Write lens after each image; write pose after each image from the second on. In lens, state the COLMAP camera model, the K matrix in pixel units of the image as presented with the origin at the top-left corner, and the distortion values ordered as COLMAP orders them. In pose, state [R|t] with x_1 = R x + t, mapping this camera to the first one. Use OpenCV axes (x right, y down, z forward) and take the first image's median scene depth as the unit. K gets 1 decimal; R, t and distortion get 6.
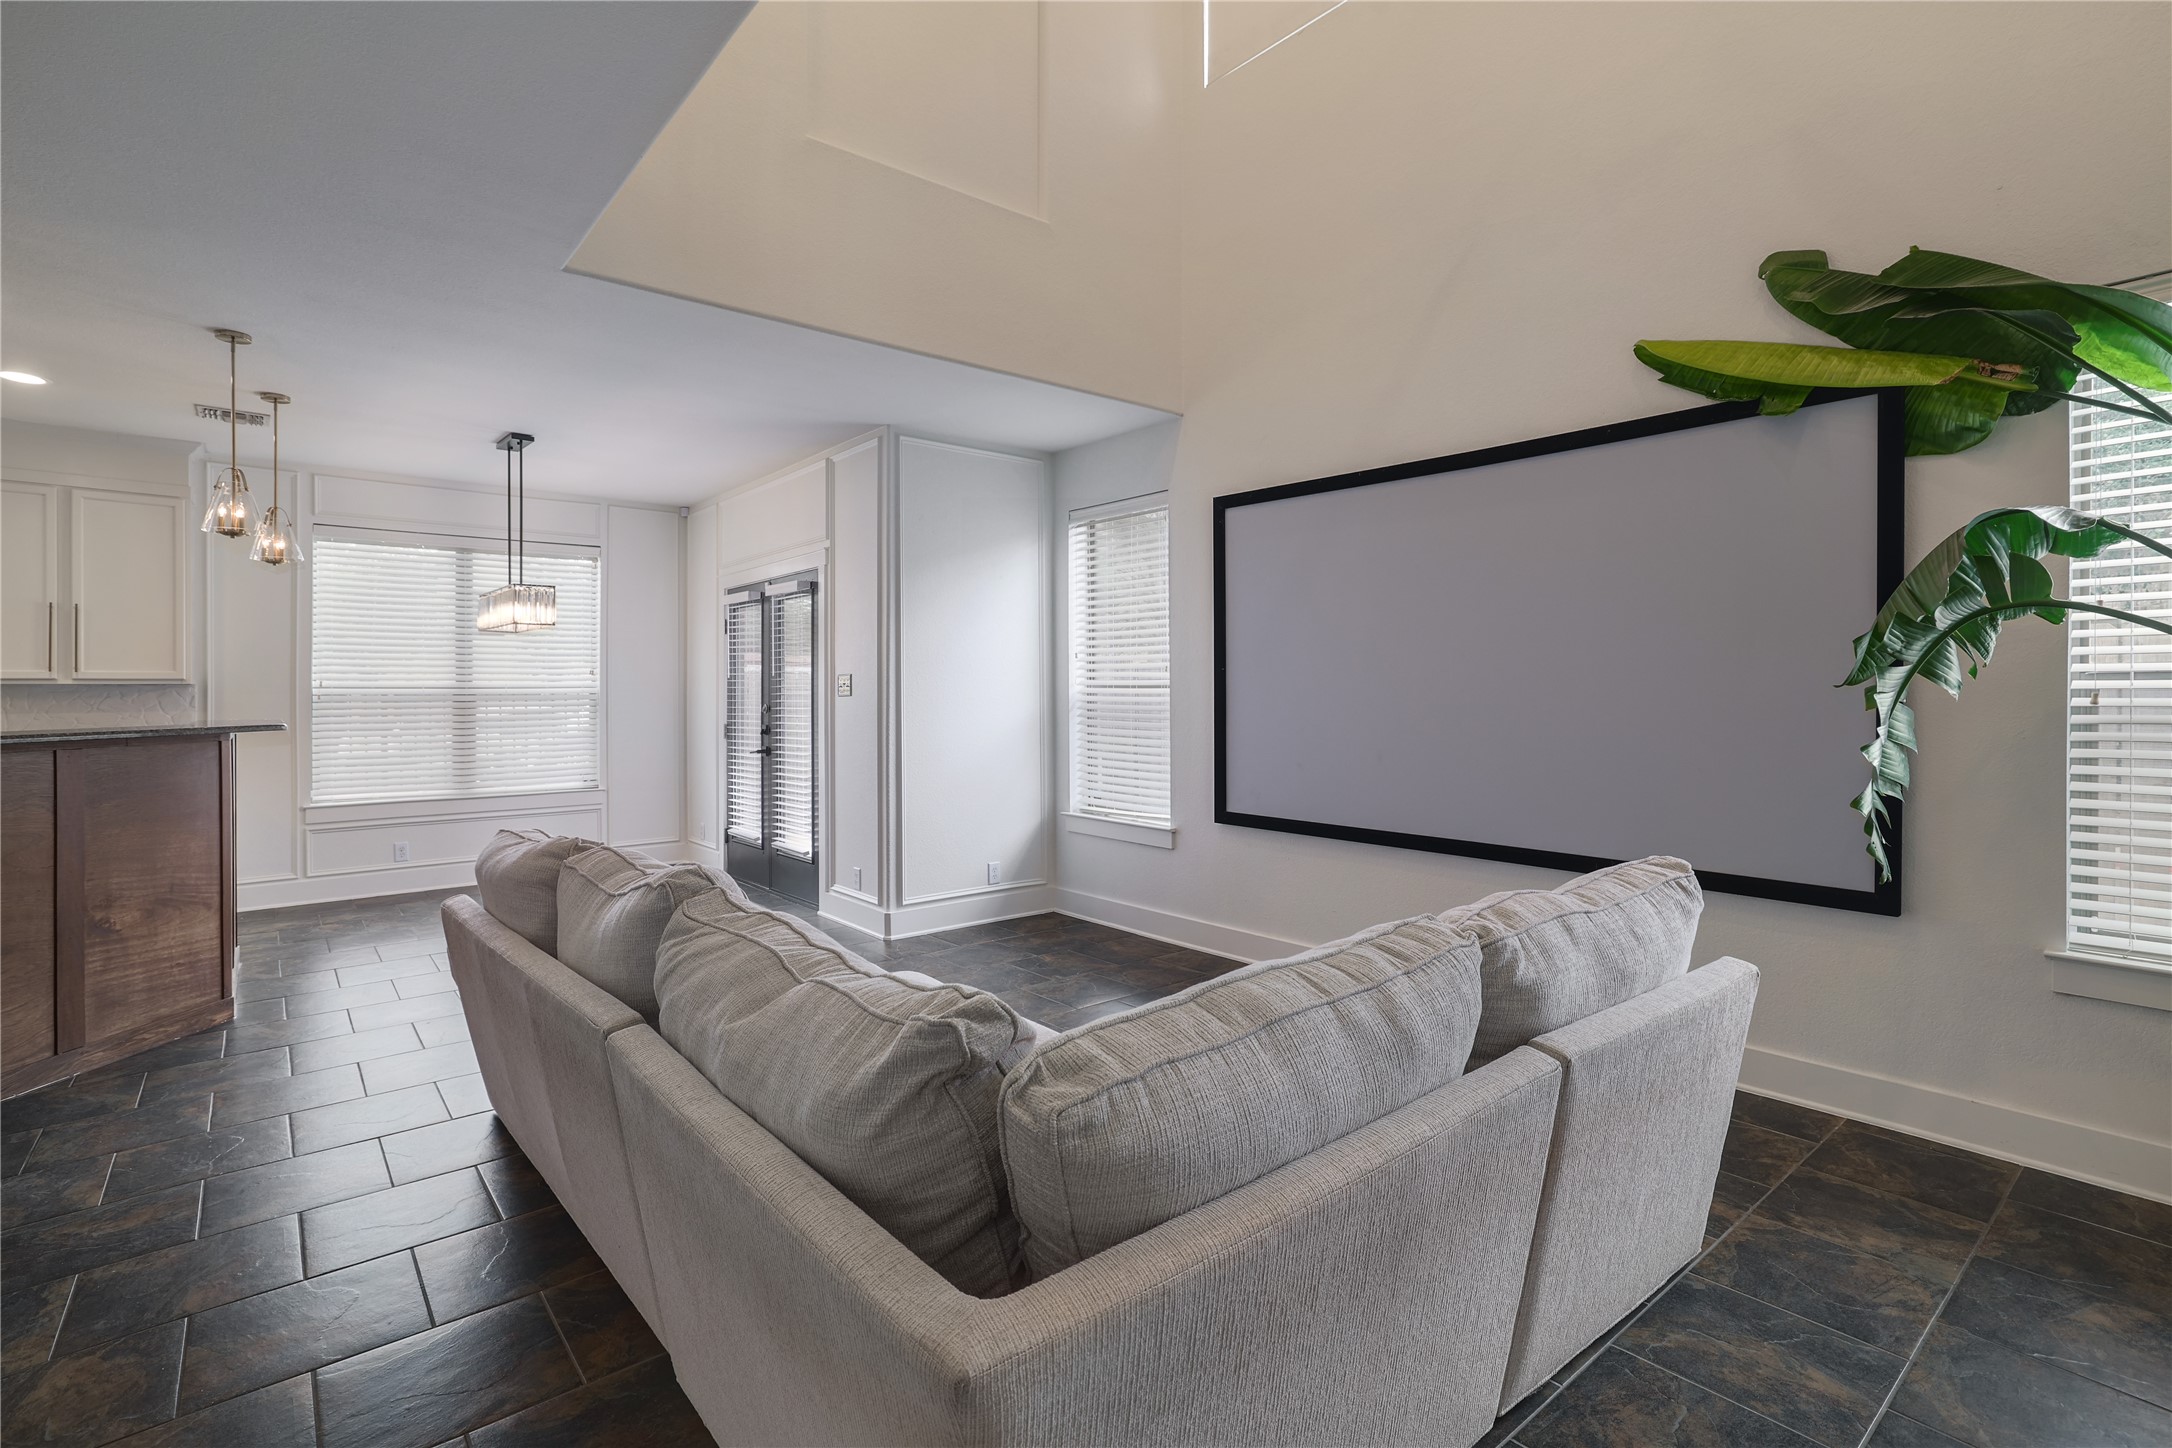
lens RADIAL K [[1012.3, 0, 1085.2], [0, 1012.3, 697.0], [0, 0, 1]] dist [-0.004310, -0.000417]
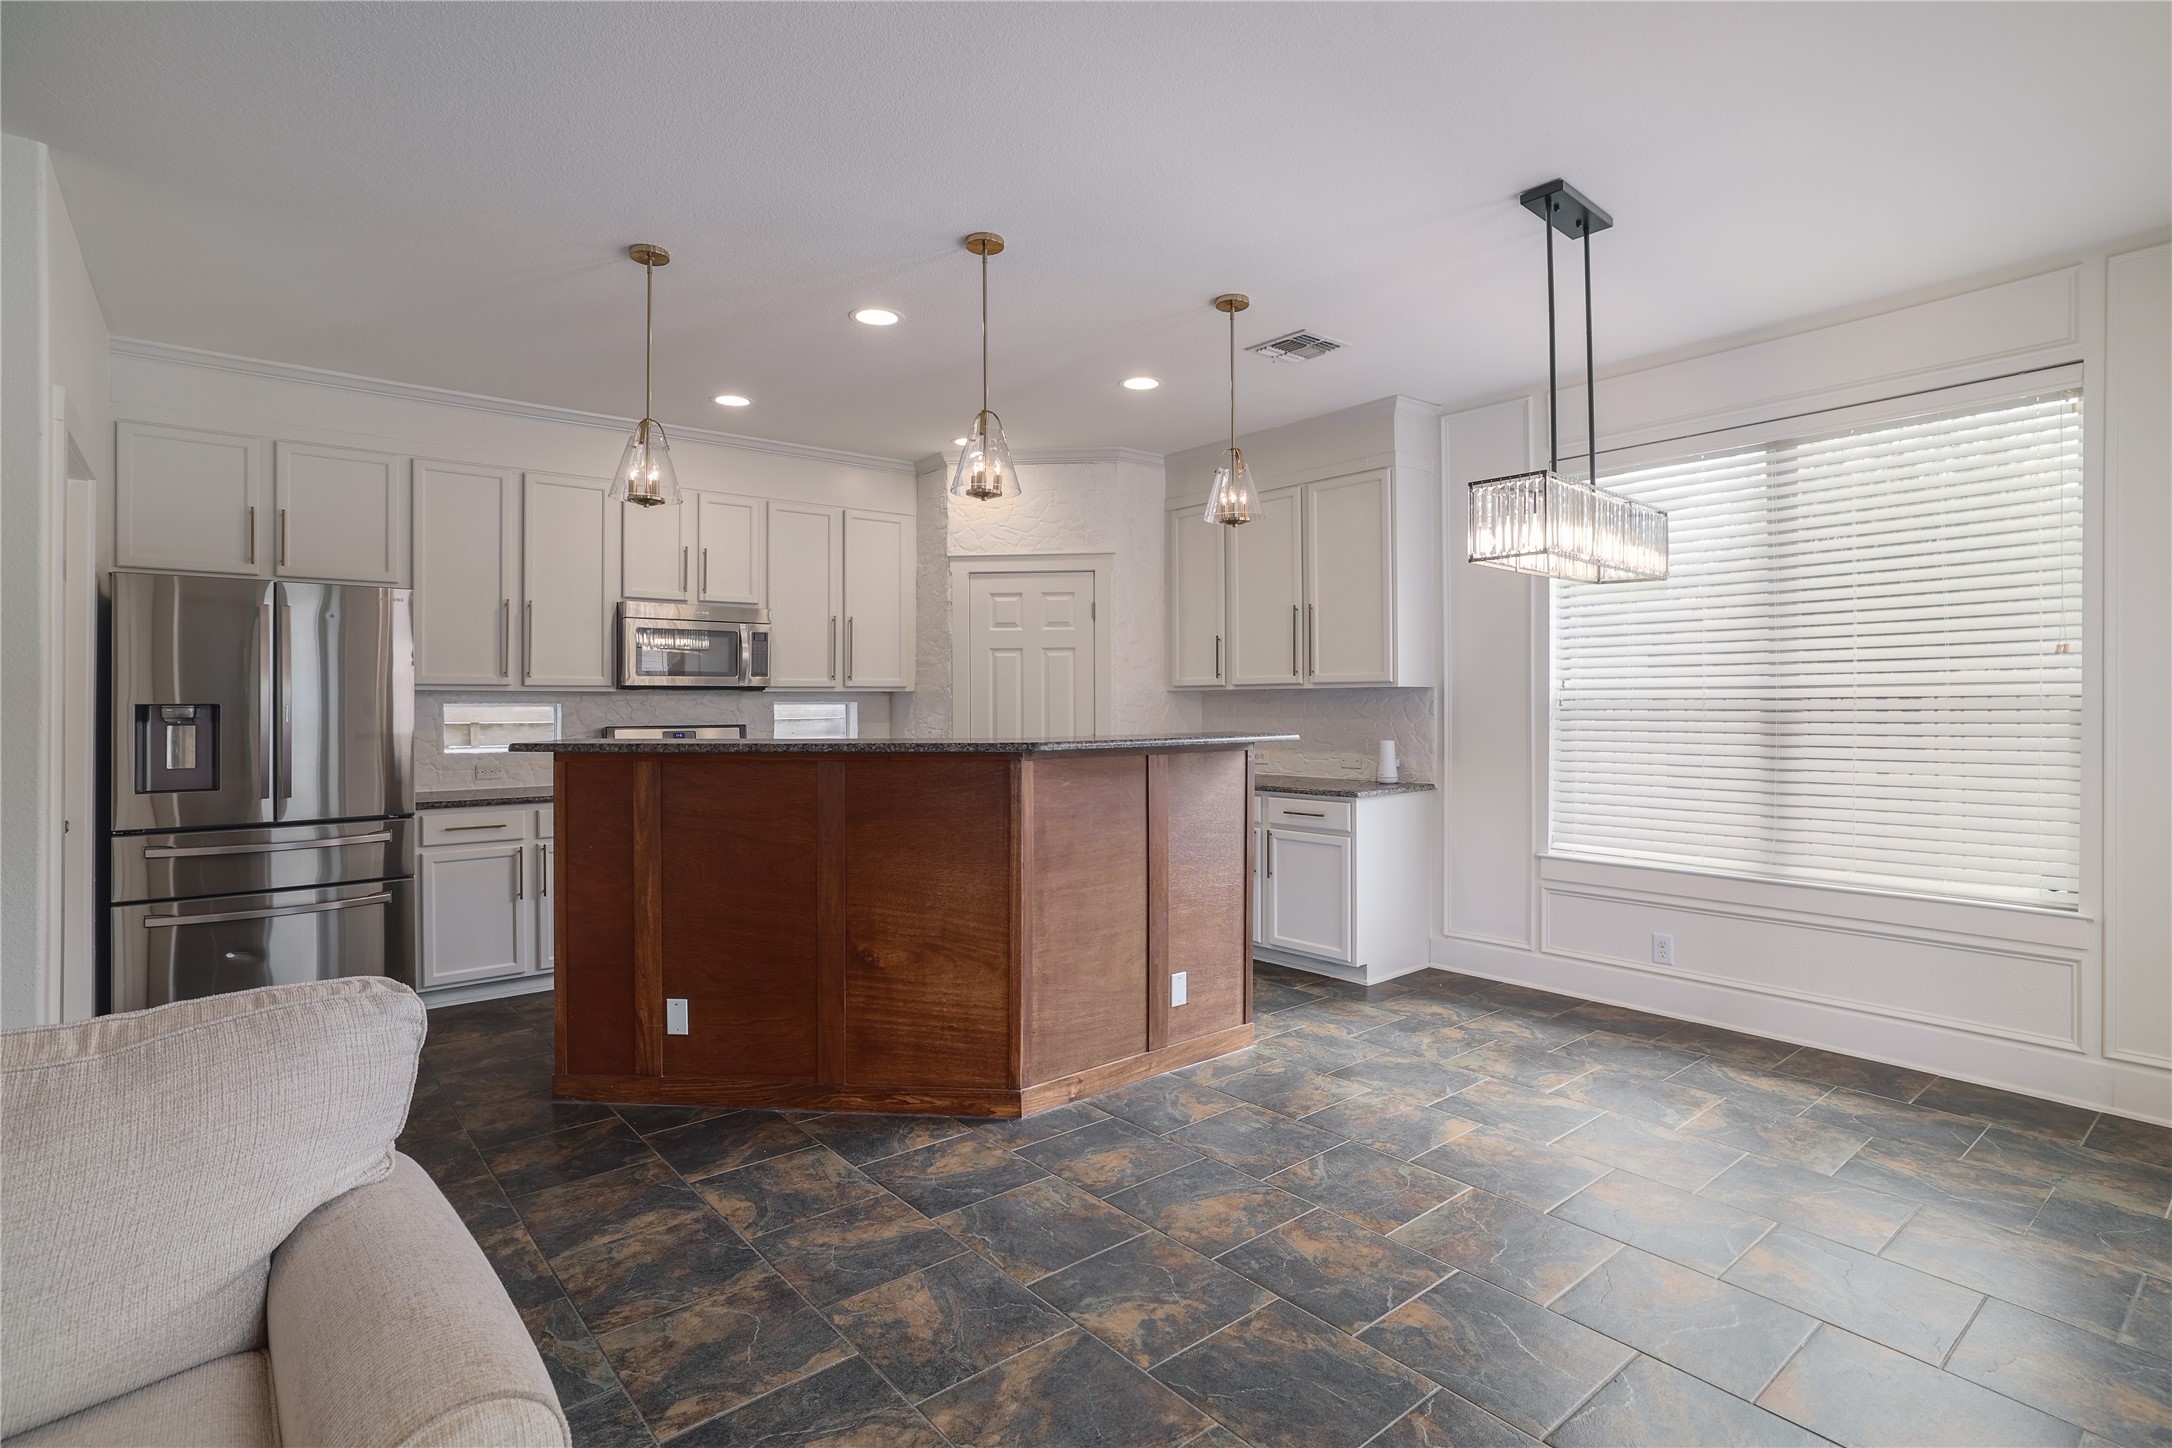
lens RADIAL K [[1012.3, 0, 1085.2], [0, 1012.3, 697.0], [0, 0, 1]] dist [-0.004310, -0.000417]
pose [[-0.022291, -0.001491, -0.999750, -0.053889], [0.000094, 0.999999, -0.001493, -0.003910], [0.999752, -0.000128, -0.022291, 0.868025]]
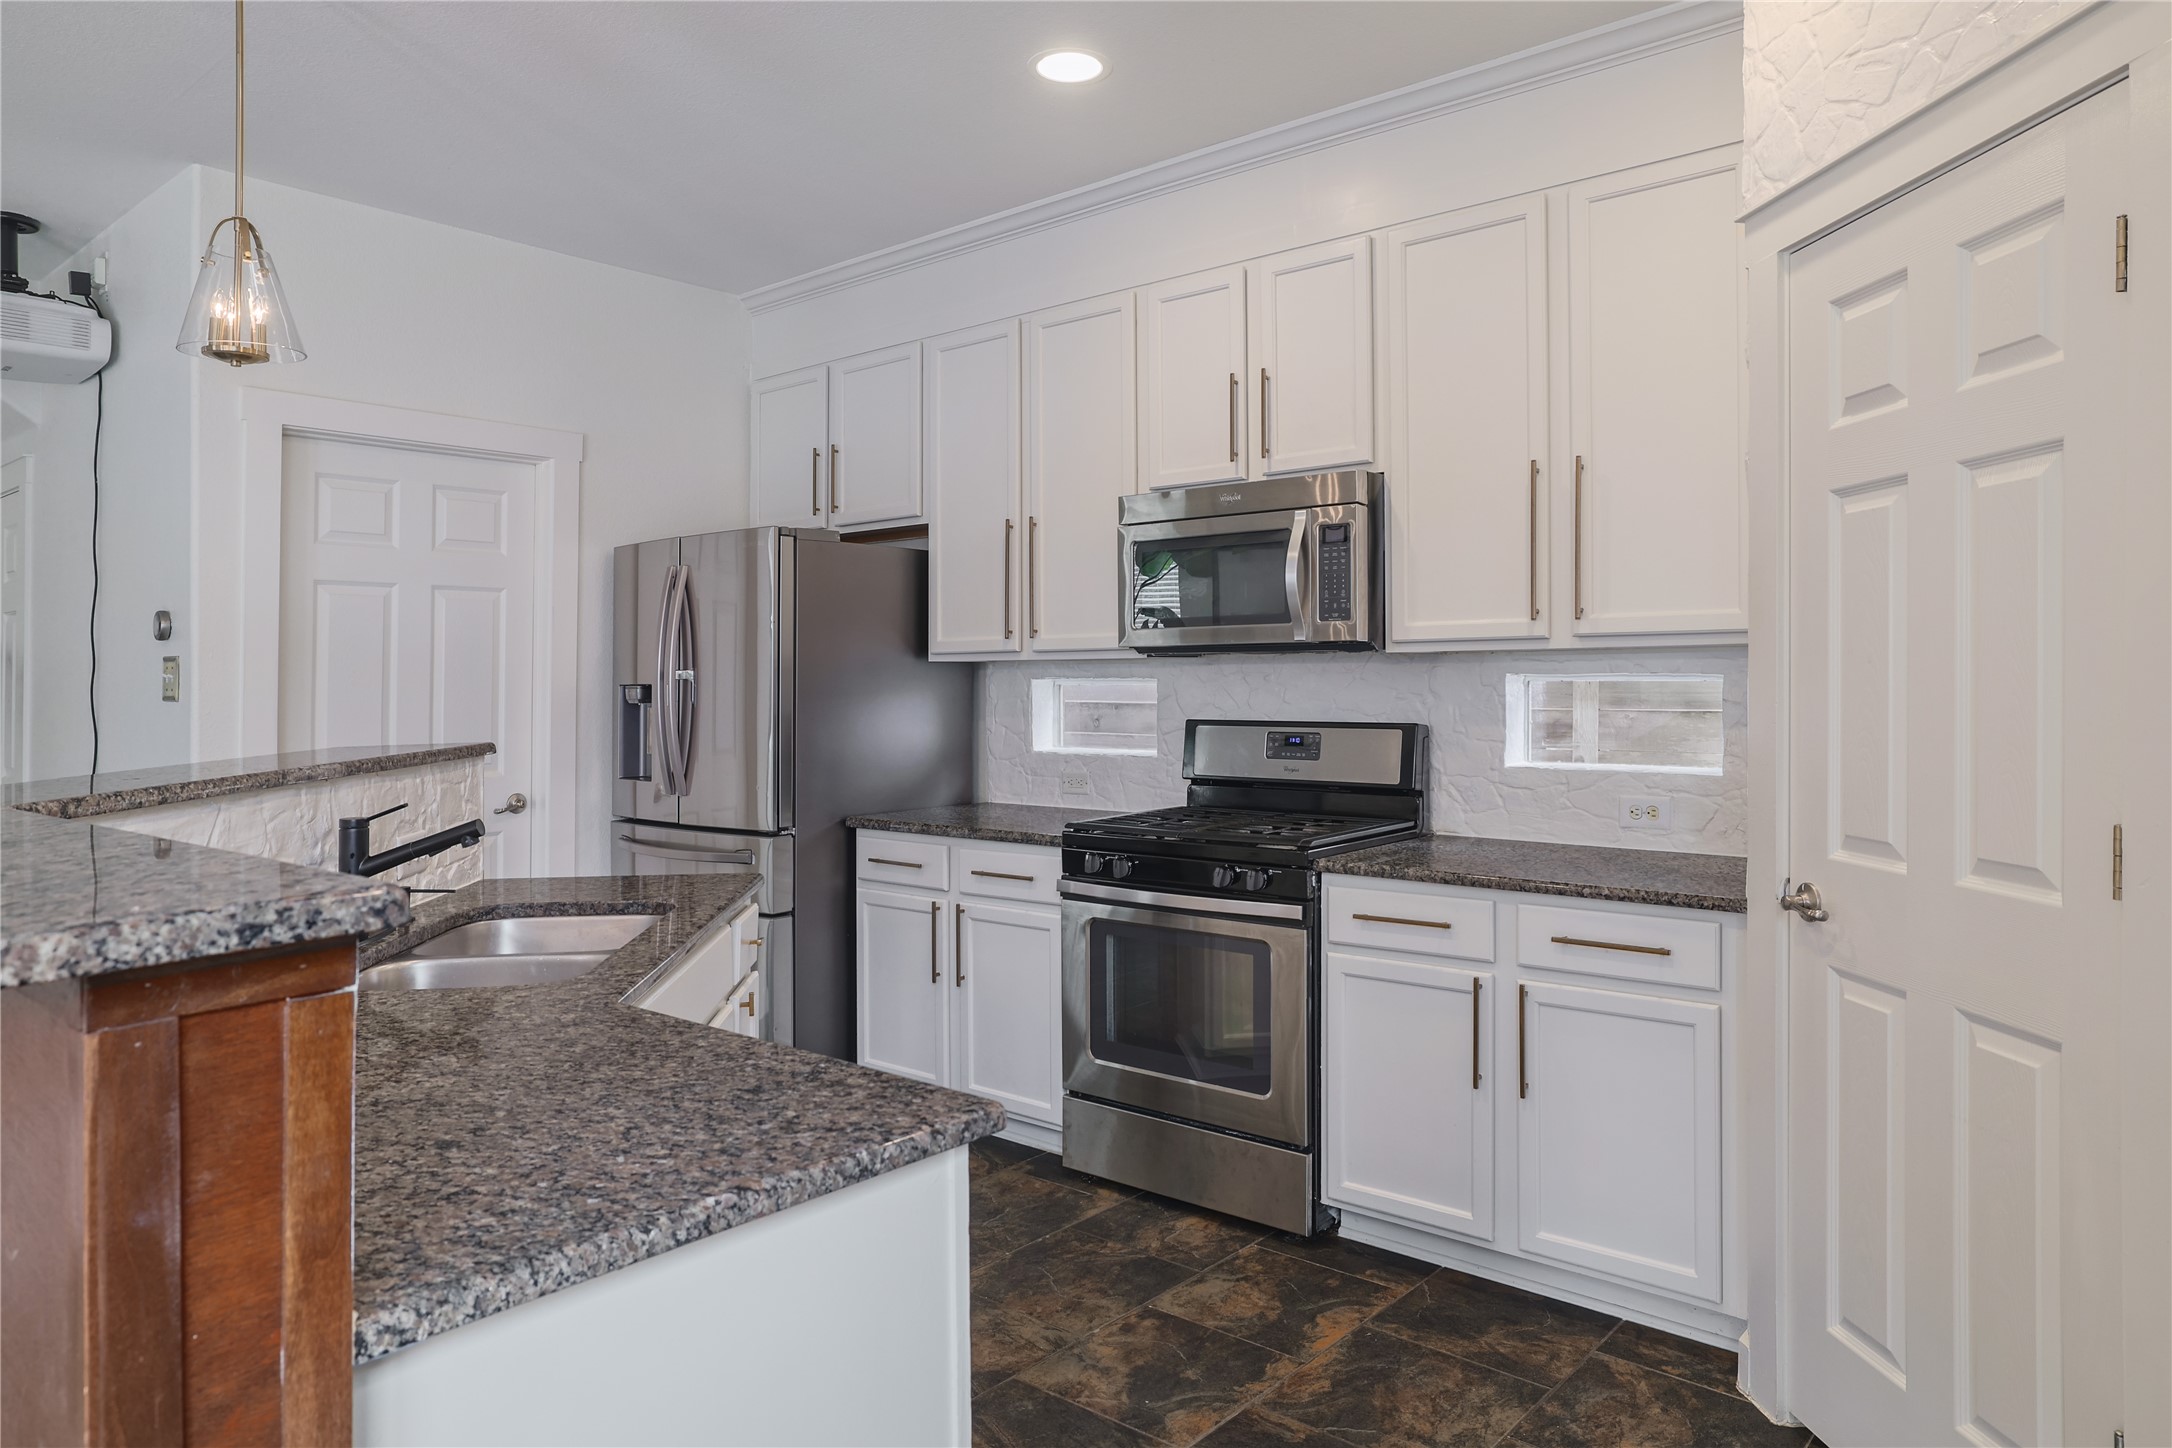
lens RADIAL K [[1408.4, 0, 1086.0], [0, 1408.4, 724.0], [0, 0, 1]] dist [0.000211, 0.000083]
pose [[-0.985068, 0.018634, -0.171157, -0.888766], [0.013025, 0.999342, 0.033840, -0.001817], [0.171675, 0.031106, -0.984662, 1.161820]]
